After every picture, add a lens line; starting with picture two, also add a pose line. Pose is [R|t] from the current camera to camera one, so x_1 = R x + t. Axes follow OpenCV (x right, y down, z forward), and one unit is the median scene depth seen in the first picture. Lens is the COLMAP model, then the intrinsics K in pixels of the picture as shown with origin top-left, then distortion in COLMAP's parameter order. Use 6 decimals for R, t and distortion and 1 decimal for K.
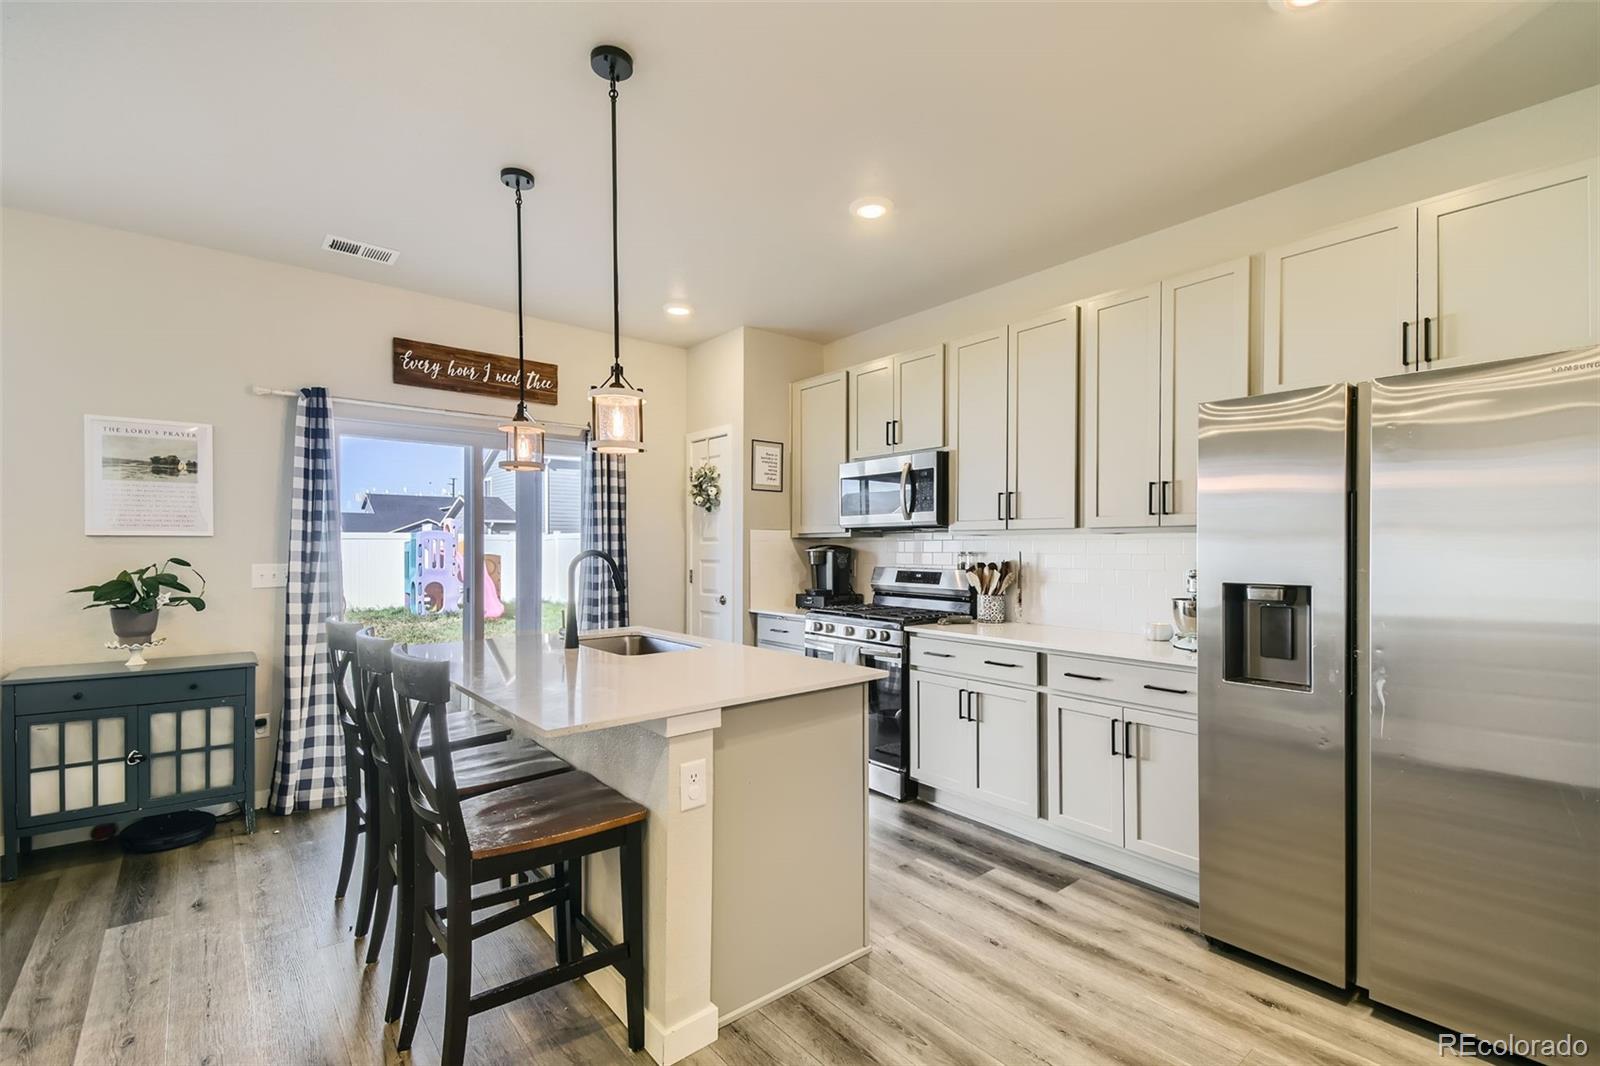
lens RADIAL K [[687.7, 0, 800.0], [0, 687.7, 533.0], [0, 0, 1]] dist [0.036923, -0.023788]
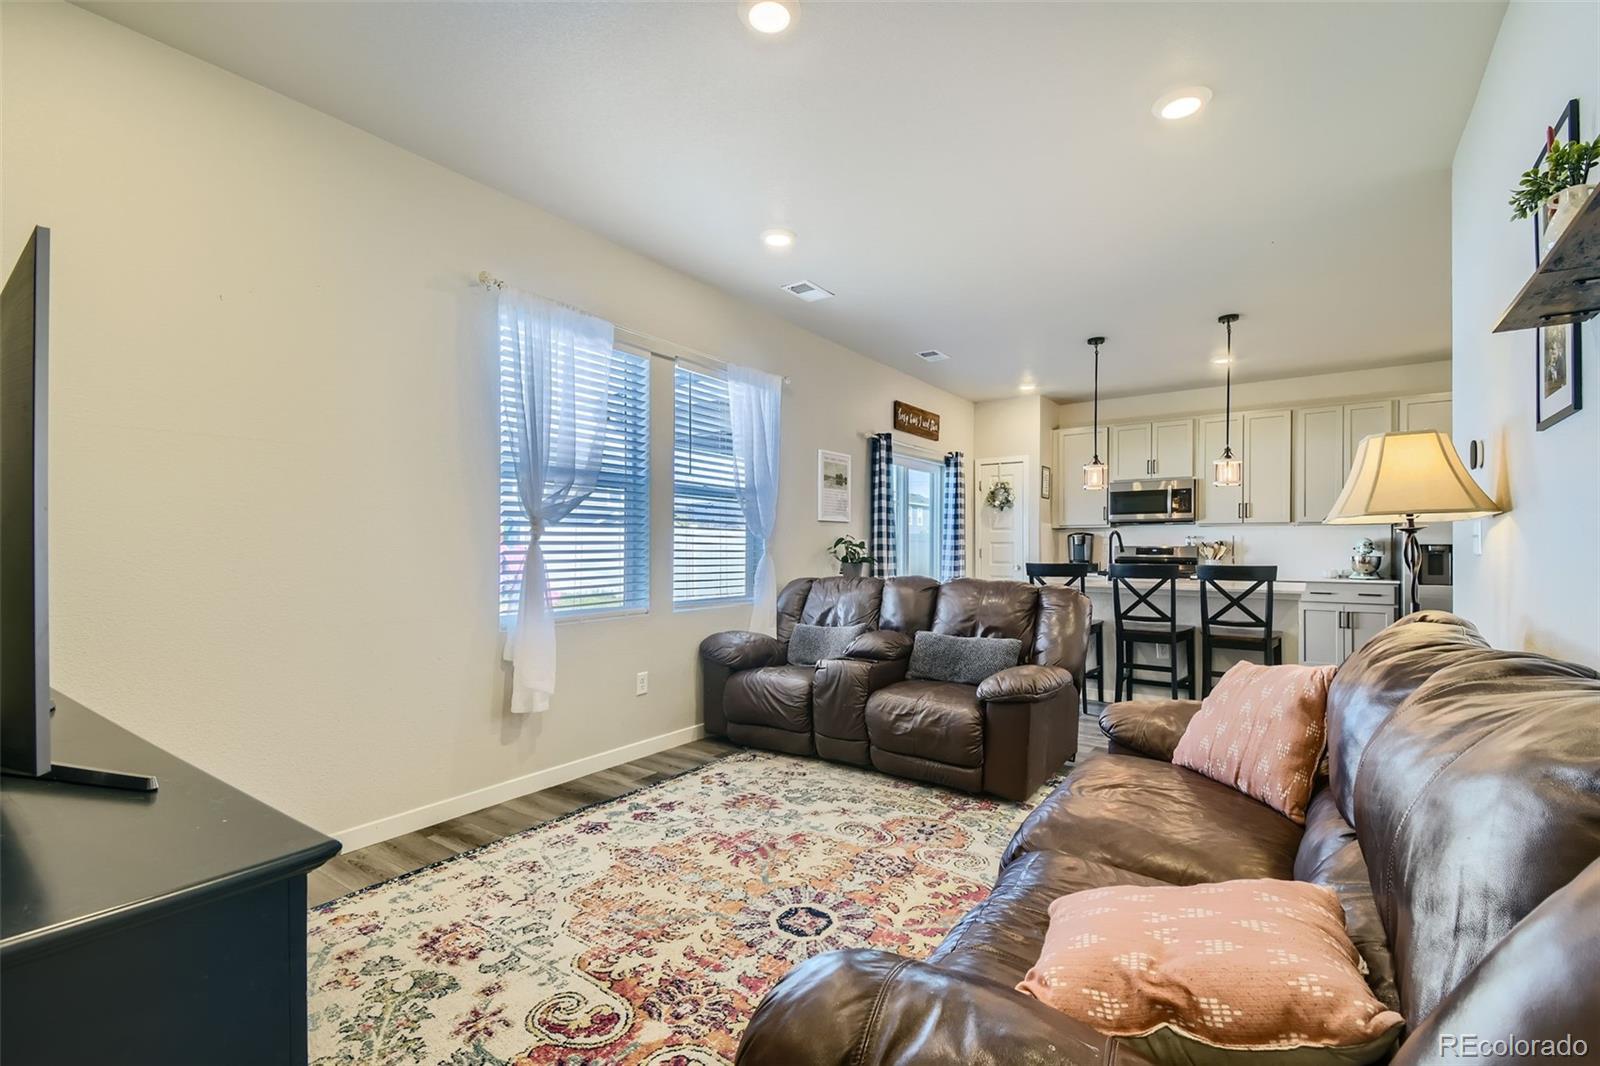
lens RADIAL K [[694.6, 0, 799.2], [0, 694.6, 541.3], [0, 0, 1]] dist [0.037138, 0.000033]
pose [[0.974127, 0.004564, 0.225955, -1.198066], [-0.007488, 0.999899, 0.012085, 0.028286], [-0.225877, -0.013465, 0.974063, -0.536627]]
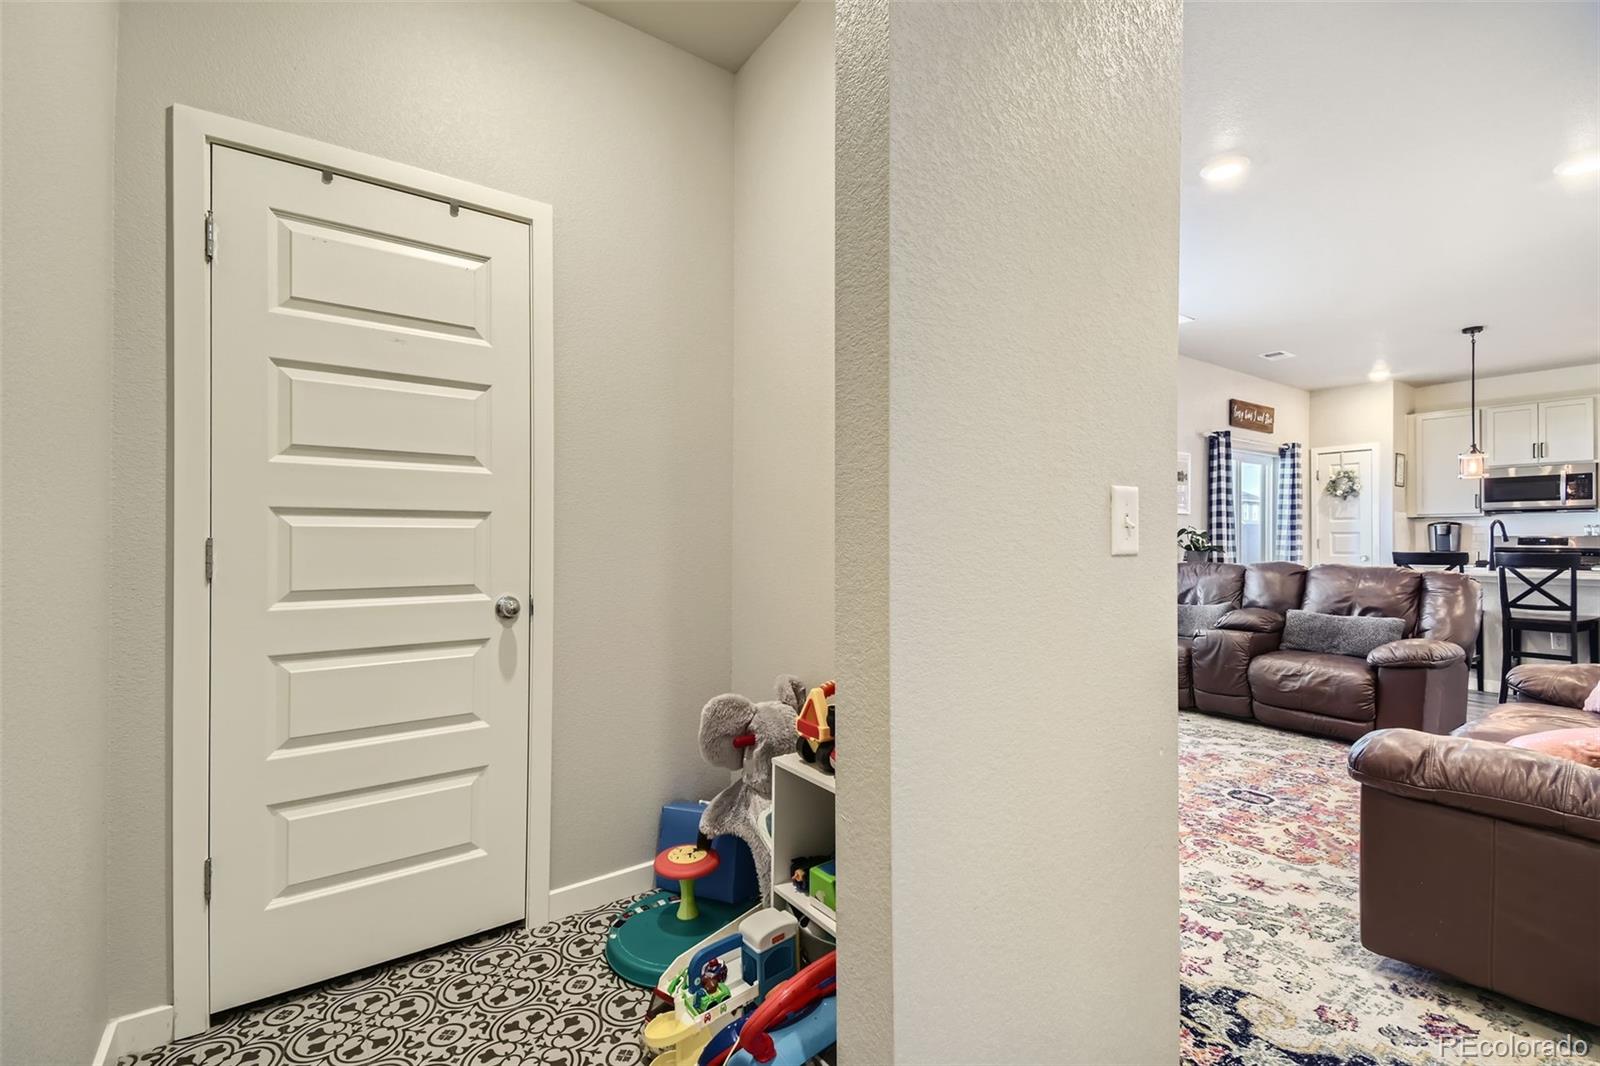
lens RADIAL K [[687.7, 0, 800.0], [0, 687.7, 533.0], [0, 0, 1]] dist [0.036923, -0.023788]
pose [[0.994065, 0.001549, -0.108773, -1.492120], [-0.000172, 0.999920, 0.012669, 0.028242], [0.108784, -0.012575, 0.993986, -0.837806]]
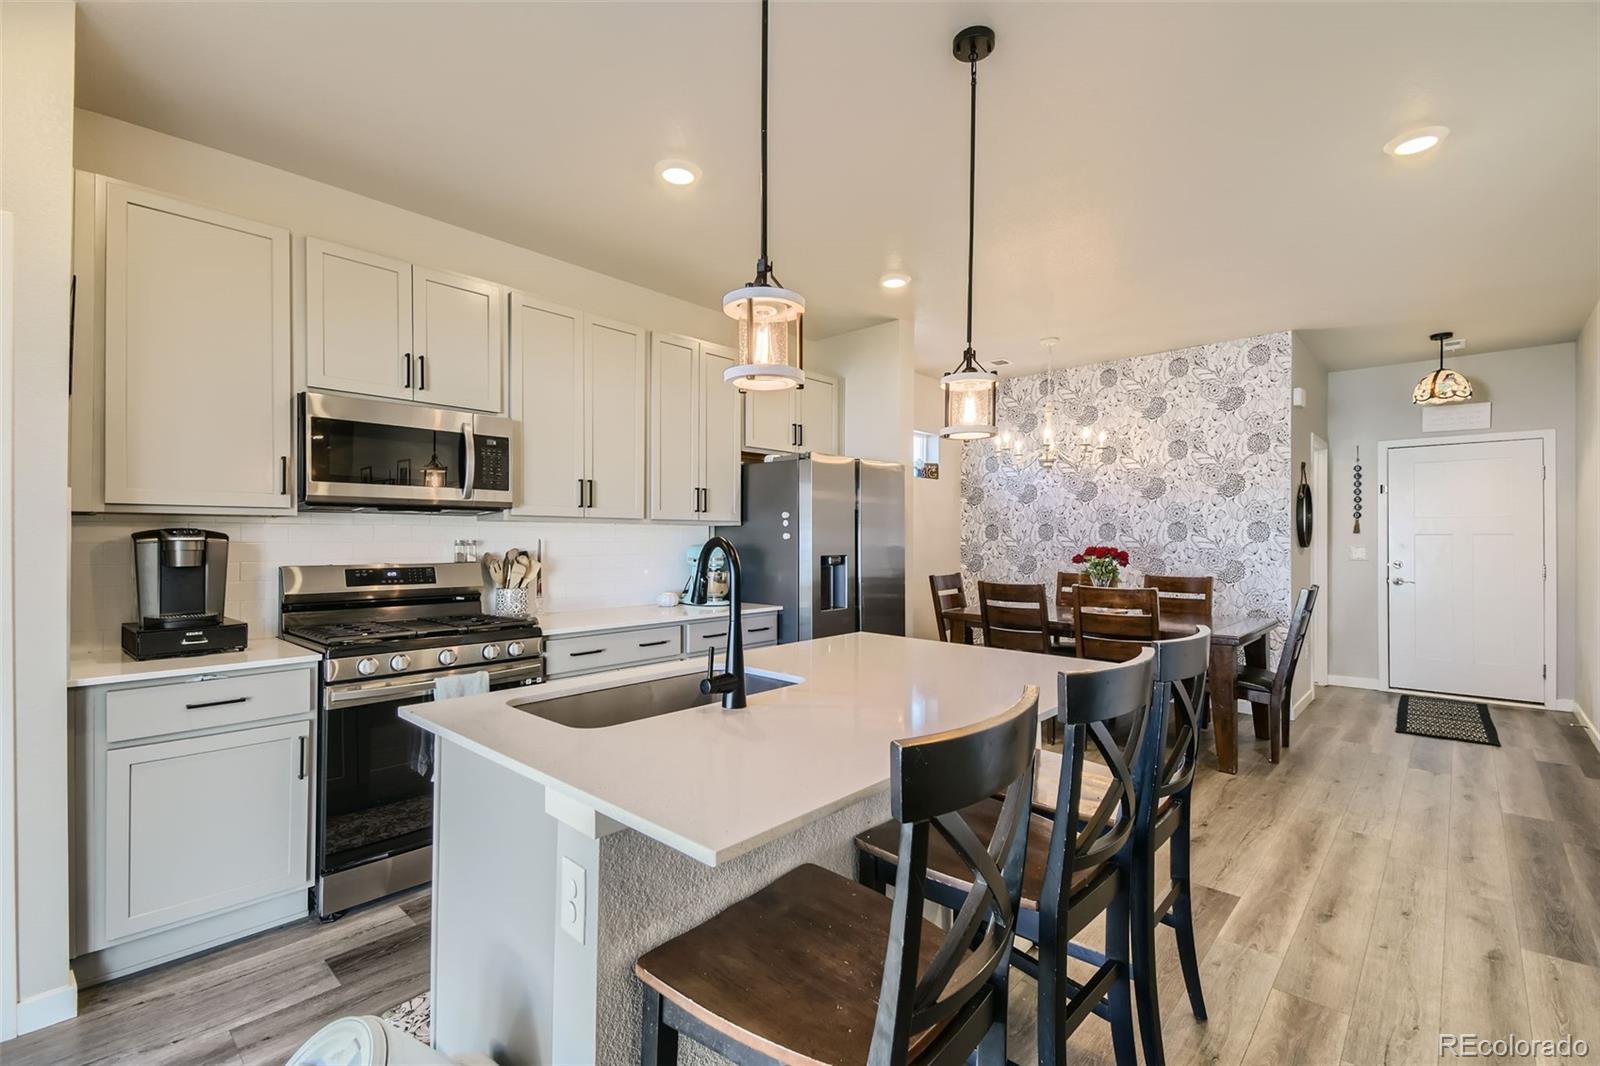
lens RADIAL K [[687.7, 0, 800.0], [0, 687.7, 533.0], [0, 0, 1]] dist [0.036923, -0.023788]
pose [[-0.146811, 0.012453, 0.989086, -0.669069], [-0.019717, 0.999685, -0.015513, 0.024906], [-0.988968, -0.021780, -0.146519, 0.773820]]
